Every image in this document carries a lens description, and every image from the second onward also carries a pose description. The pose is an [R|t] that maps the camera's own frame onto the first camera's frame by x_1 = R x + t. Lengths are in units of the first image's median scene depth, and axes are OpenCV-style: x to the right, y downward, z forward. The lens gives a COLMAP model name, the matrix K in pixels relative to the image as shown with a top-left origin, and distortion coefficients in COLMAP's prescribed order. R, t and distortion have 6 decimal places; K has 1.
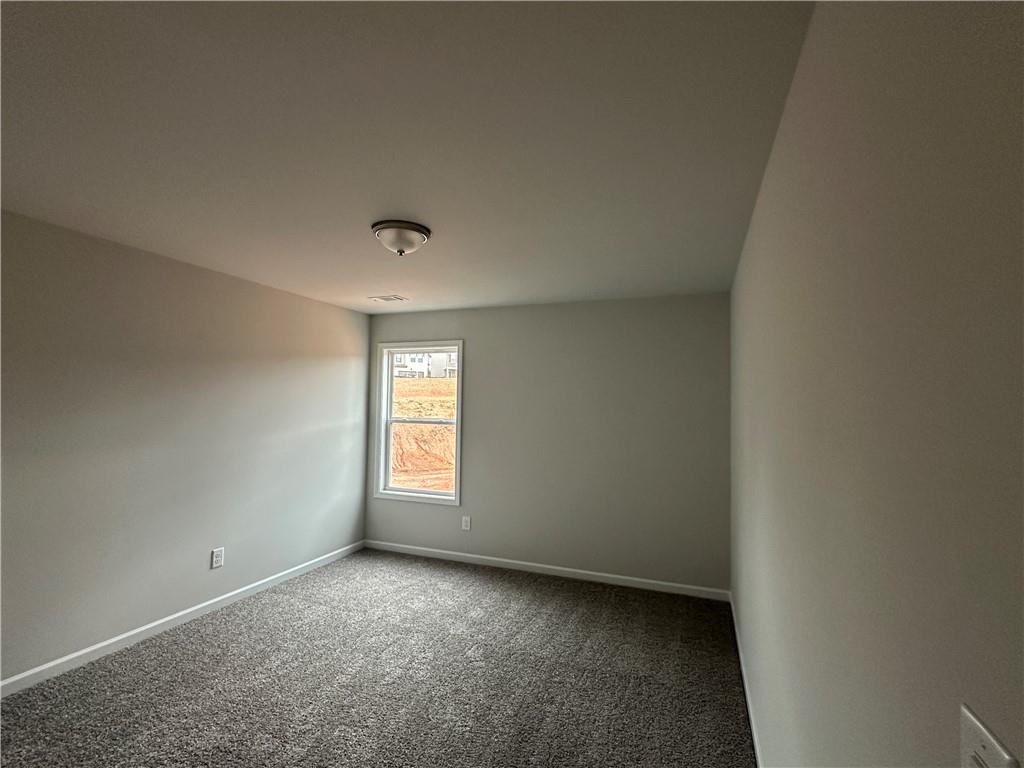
lens RADIAL K [[473.5, 0, 512.0], [0, 473.5, 384.0], [0, 0, 1]] dist [0.001739, 0.000364]
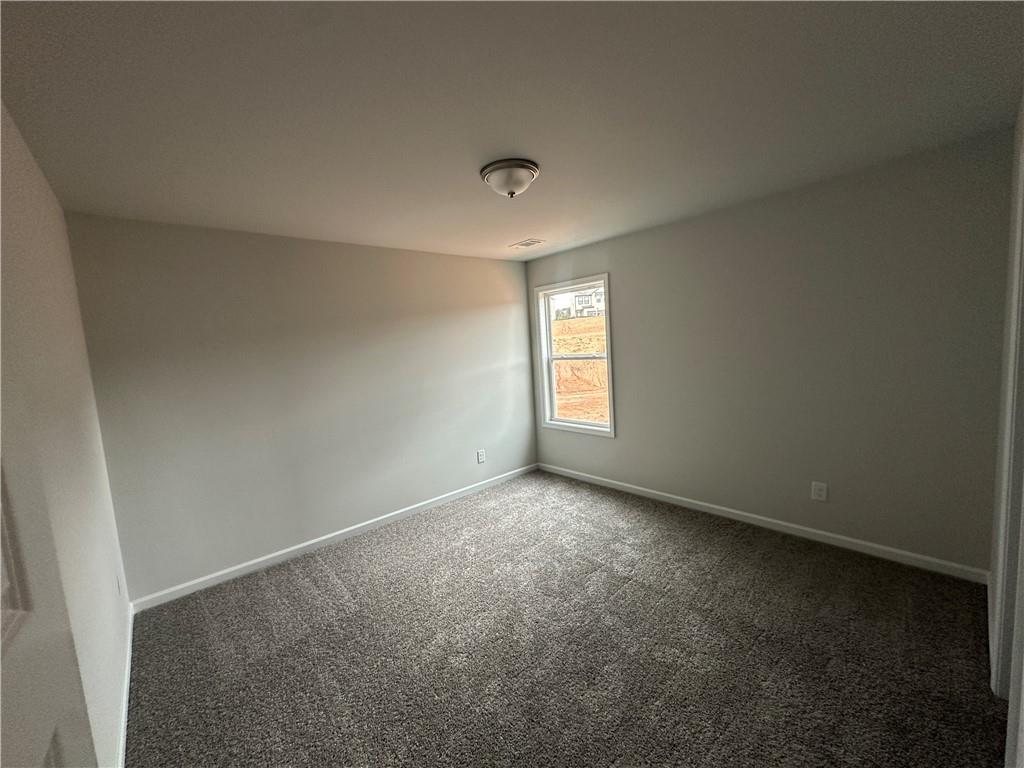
lens RADIAL K [[410.0, 0, 512.0], [0, 410.0, 384.0], [0, 0, 1]] dist [0.000255, -0.000005]
pose [[0.889341, -0.030750, -0.456209, 0.098118], [0.105729, 0.984526, 0.139748, -0.006372], [0.444853, -0.172518, 0.878831, 0.128479]]
